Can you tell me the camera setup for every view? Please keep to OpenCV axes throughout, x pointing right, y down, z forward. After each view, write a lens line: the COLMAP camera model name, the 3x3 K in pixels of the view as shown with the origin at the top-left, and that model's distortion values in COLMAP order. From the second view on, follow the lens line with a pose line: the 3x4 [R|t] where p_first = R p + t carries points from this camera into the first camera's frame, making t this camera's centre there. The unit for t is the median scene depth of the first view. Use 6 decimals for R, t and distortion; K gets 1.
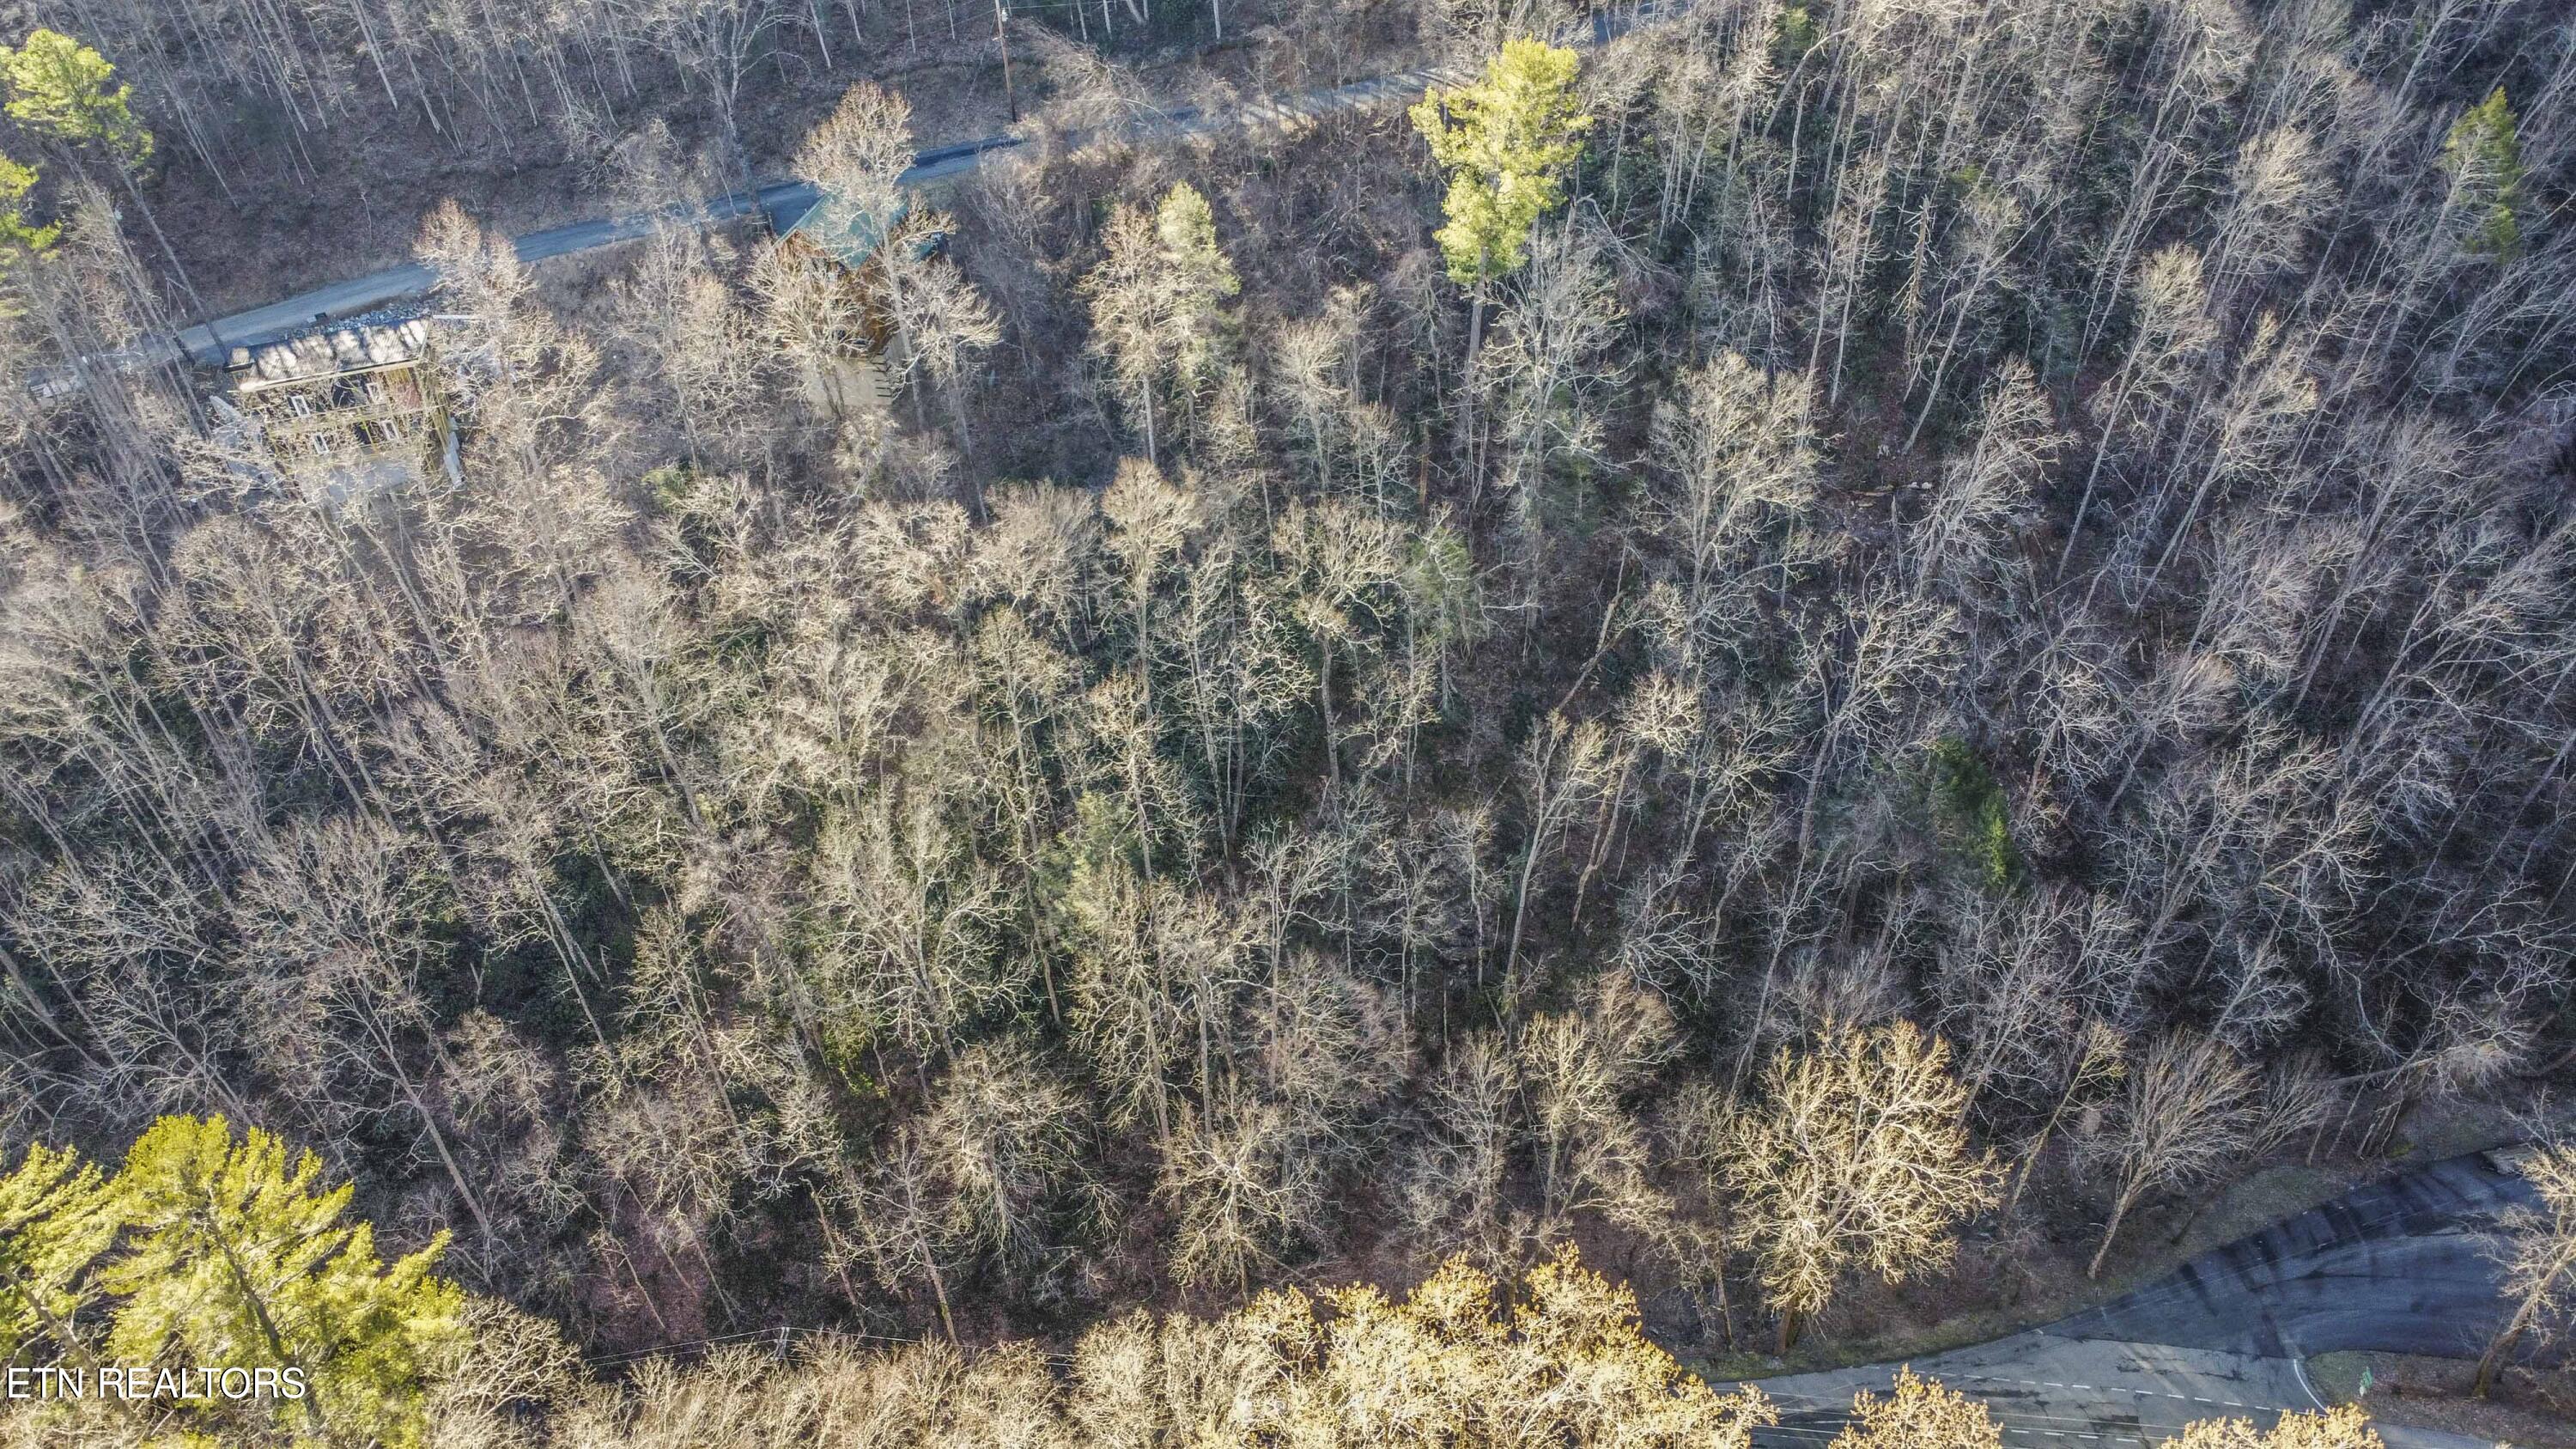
lens RADIAL K [[1932.9, 0, 1296.6], [0, 1932.9, 731.0], [0, 0, 1]] dist [-0.141423, 0.225481]
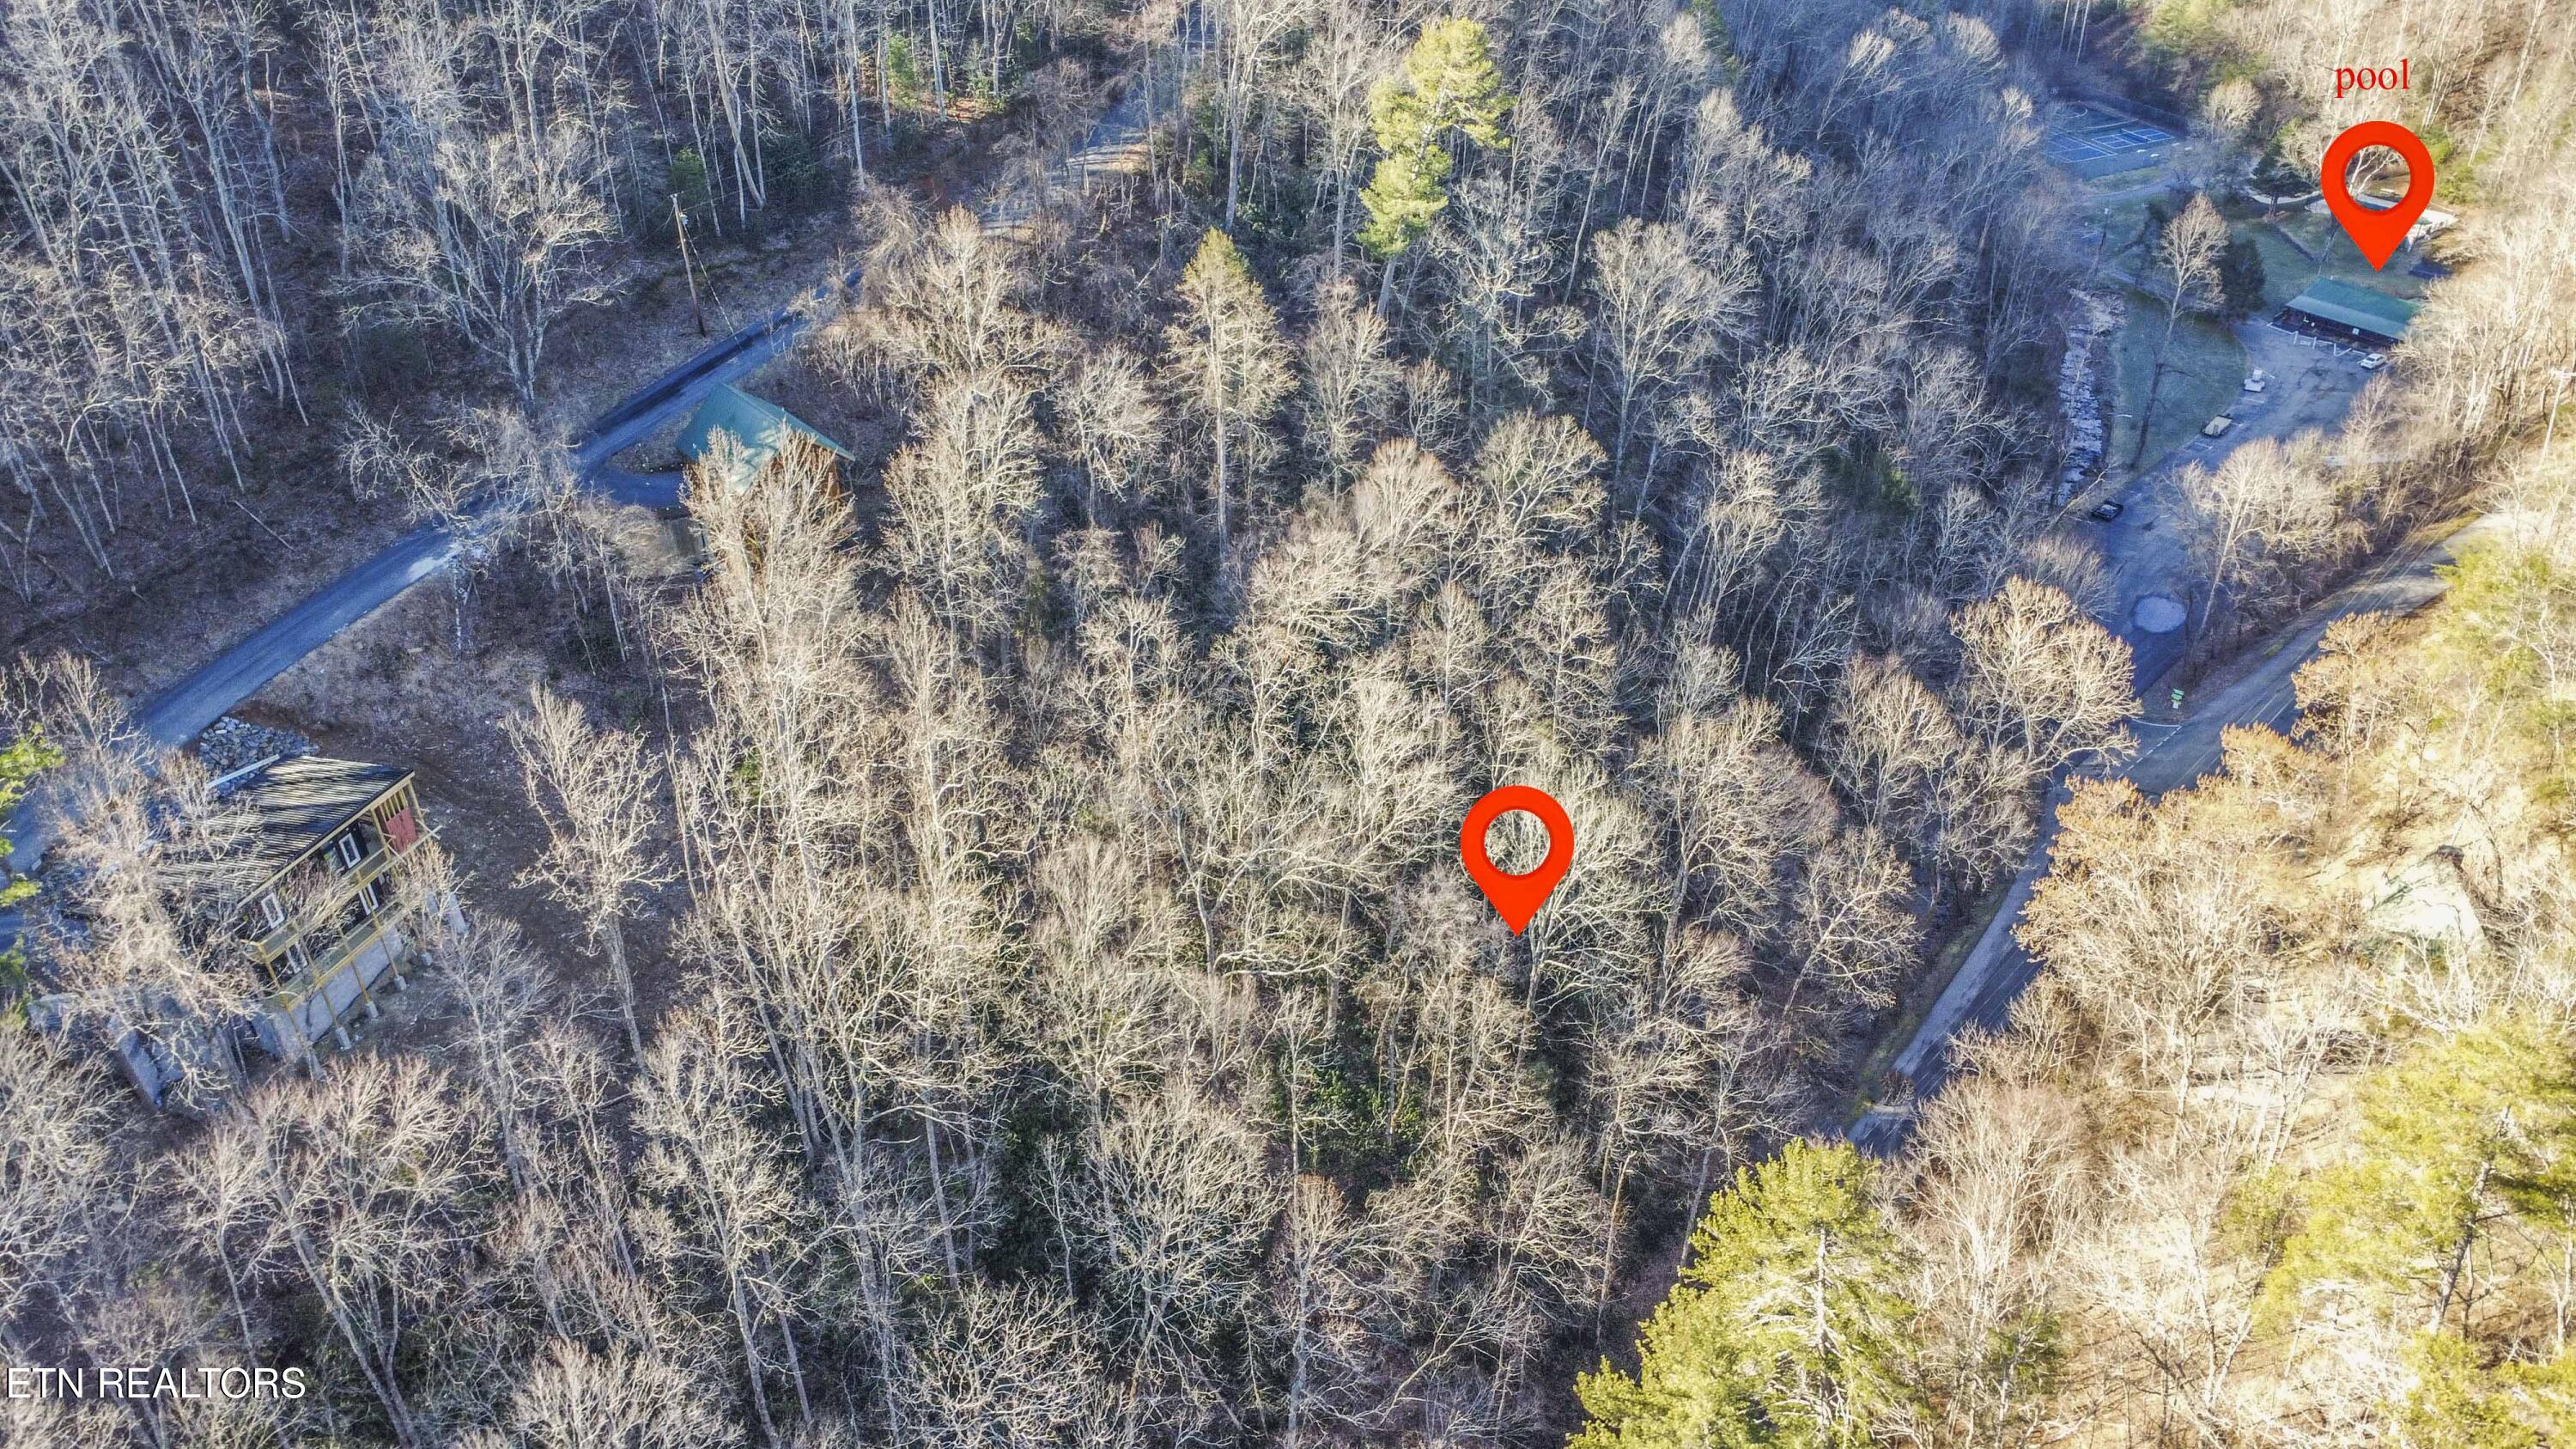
lens RADIAL K [[1930.8, 0, 1291.1], [0, 1930.8, 731.7], [0, 0, 1]] dist [-0.162468, 0.304805]
pose [[0.627266, -0.420700, 0.655400, -0.895315], [0.510613, 0.857588, 0.061790, -0.100089], [-0.588058, 0.295897, 0.752750, 0.284524]]
